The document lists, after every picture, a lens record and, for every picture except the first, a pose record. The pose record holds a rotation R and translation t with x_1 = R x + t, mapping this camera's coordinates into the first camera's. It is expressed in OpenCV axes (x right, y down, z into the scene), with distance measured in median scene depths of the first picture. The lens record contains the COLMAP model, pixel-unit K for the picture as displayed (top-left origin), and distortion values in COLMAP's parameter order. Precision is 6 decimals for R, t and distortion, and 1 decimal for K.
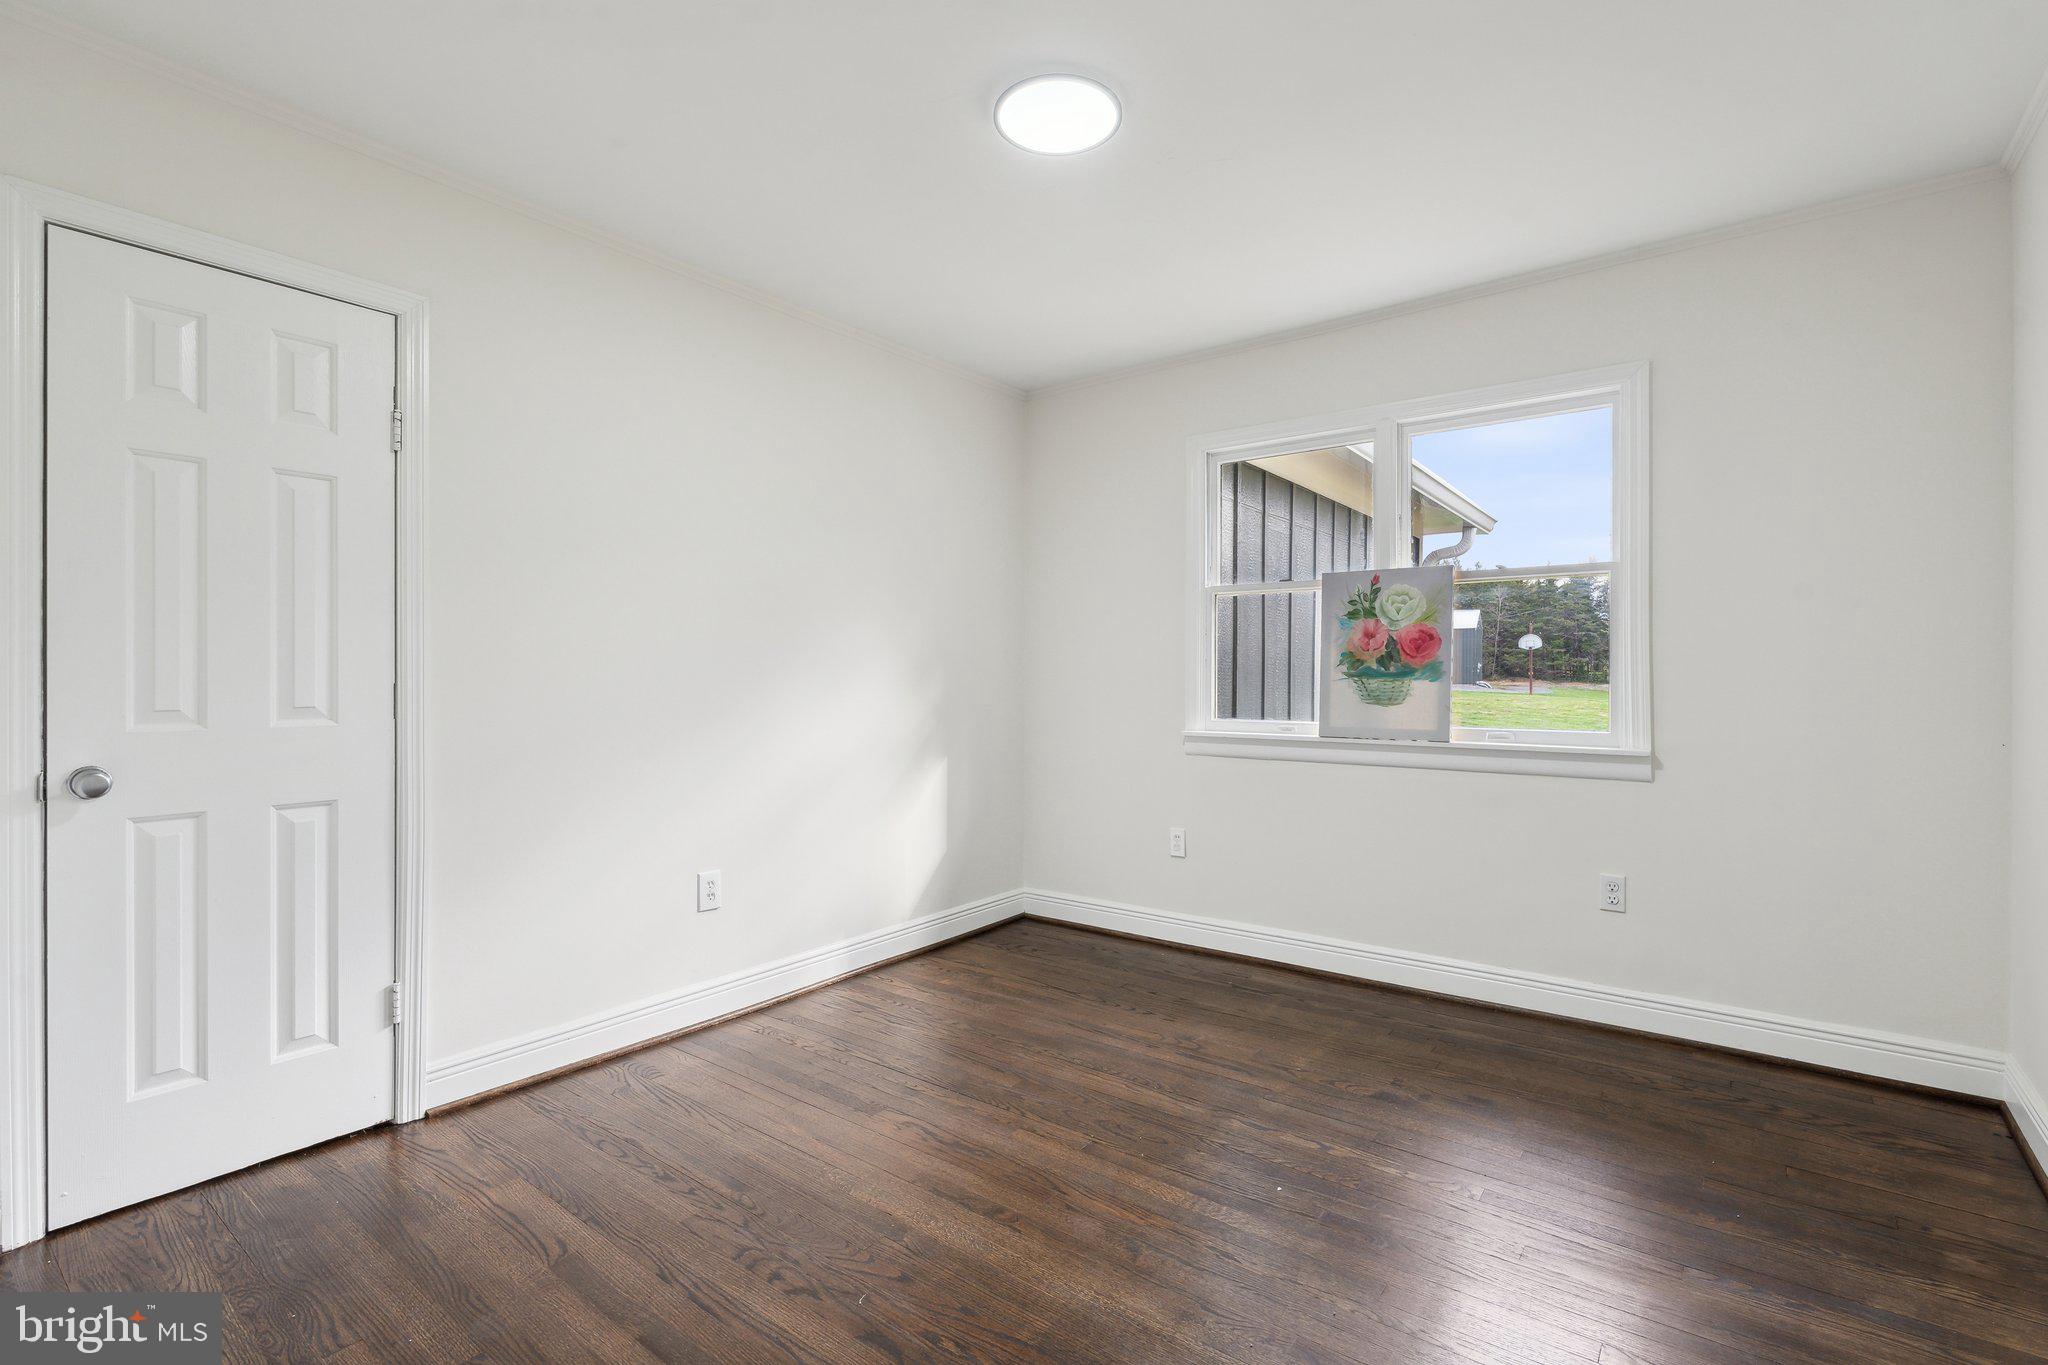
lens RADIAL K [[932.1, 0, 1026.2], [0, 932.1, 679.8], [0, 0, 1]] dist [-0.000722, 0.000837]
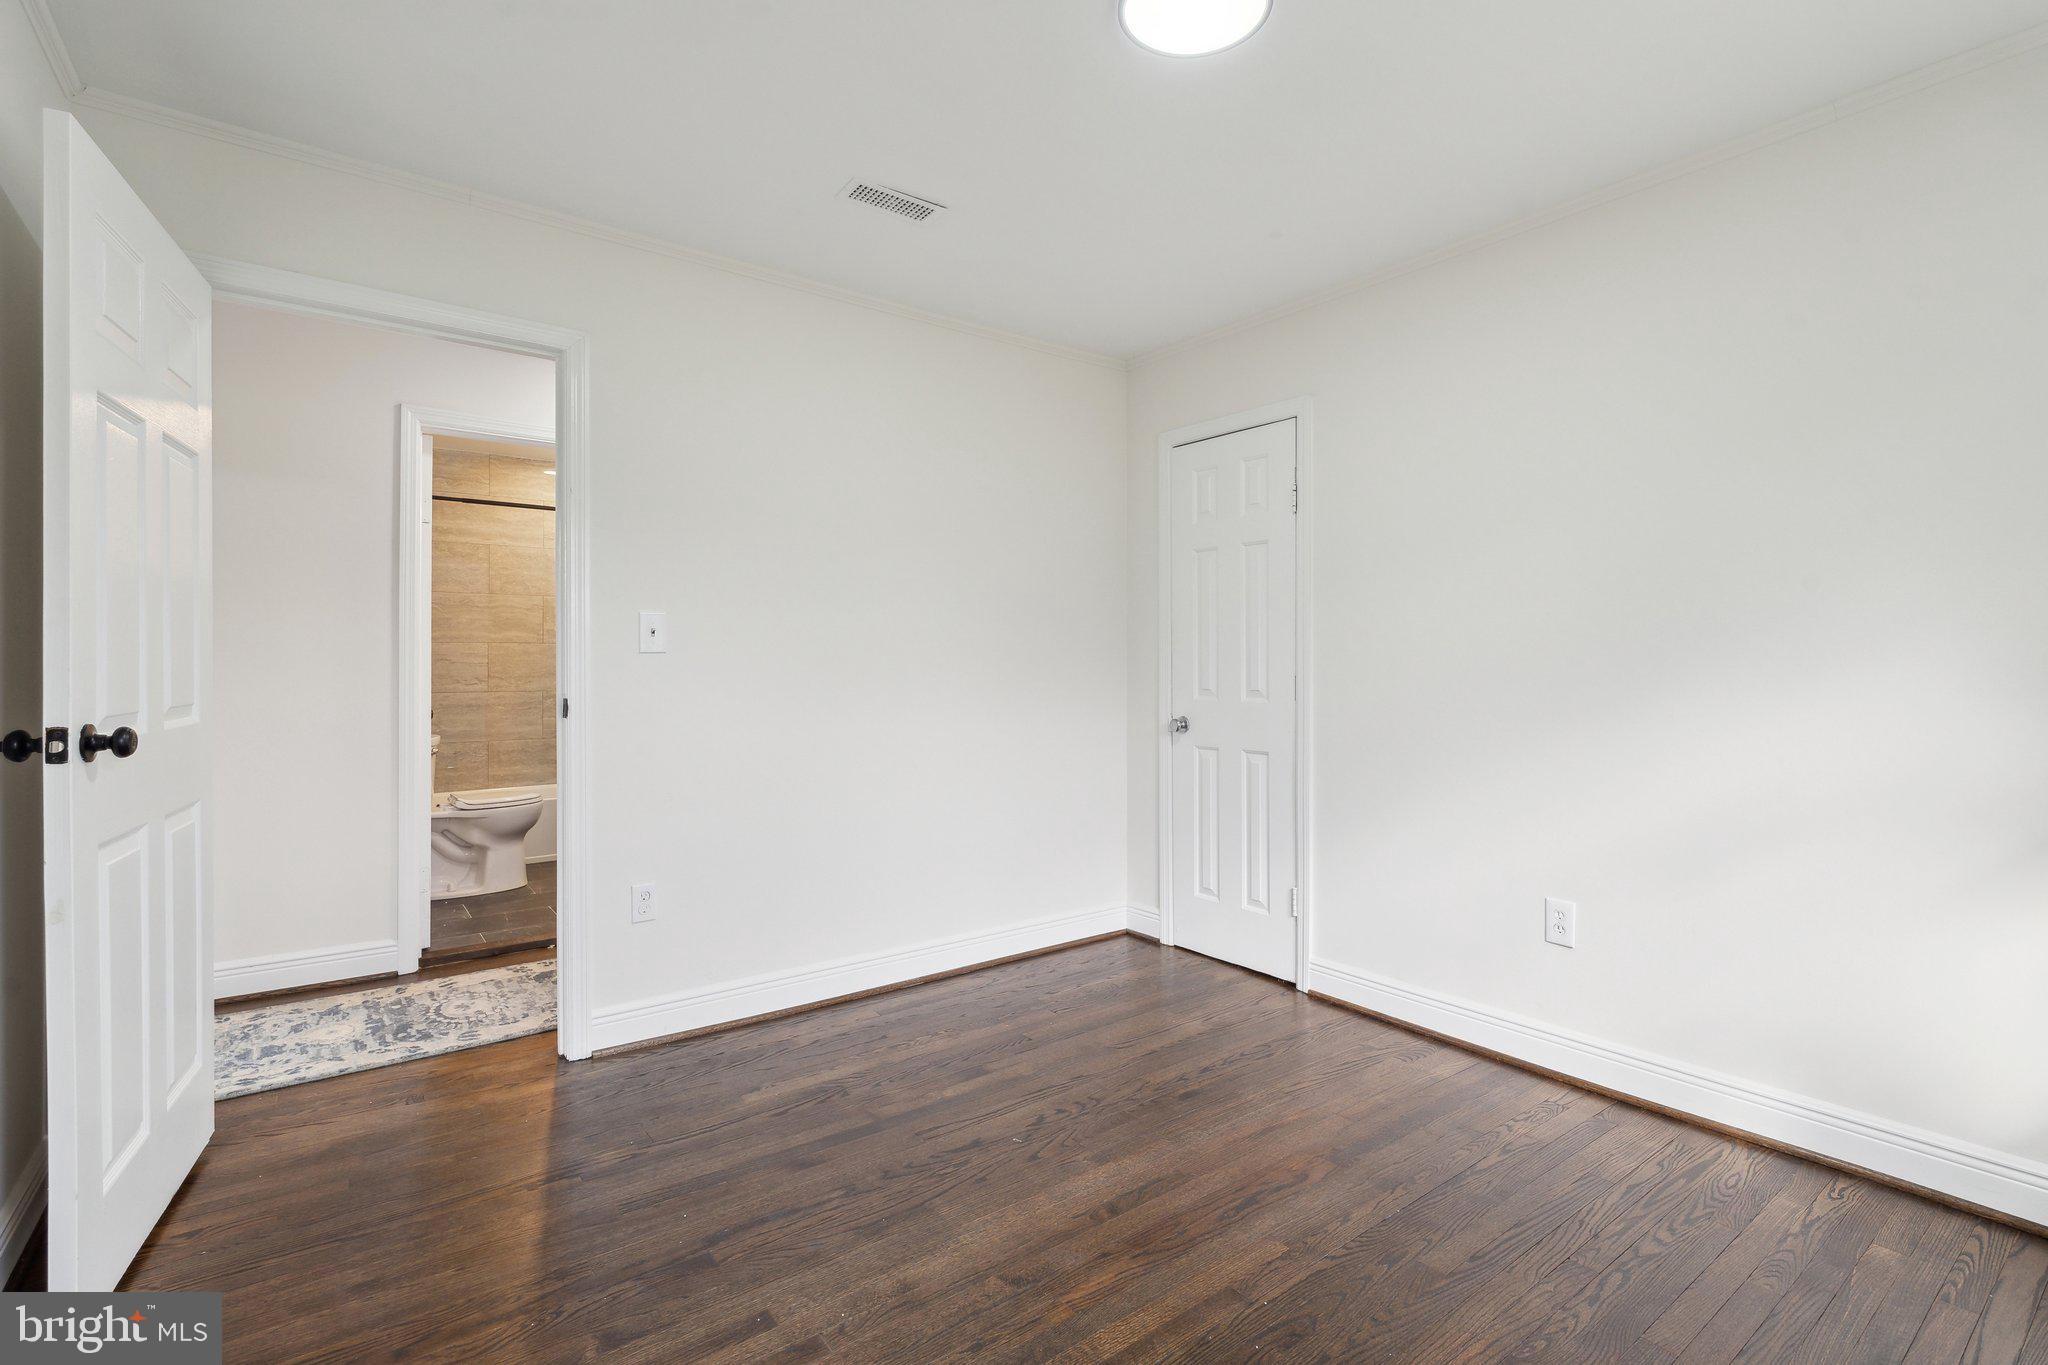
lens RADIAL K [[932.1, 0, 1038.6], [0, 932.1, 673.1], [0, 0, 1]] dist [-0.000722, 0.000837]
pose [[-0.244502, 0.004146, -0.969640, 0.750572], [-0.005406, 0.999969, 0.005638, -0.006079], [0.969634, 0.006620, -0.244472, 0.918744]]
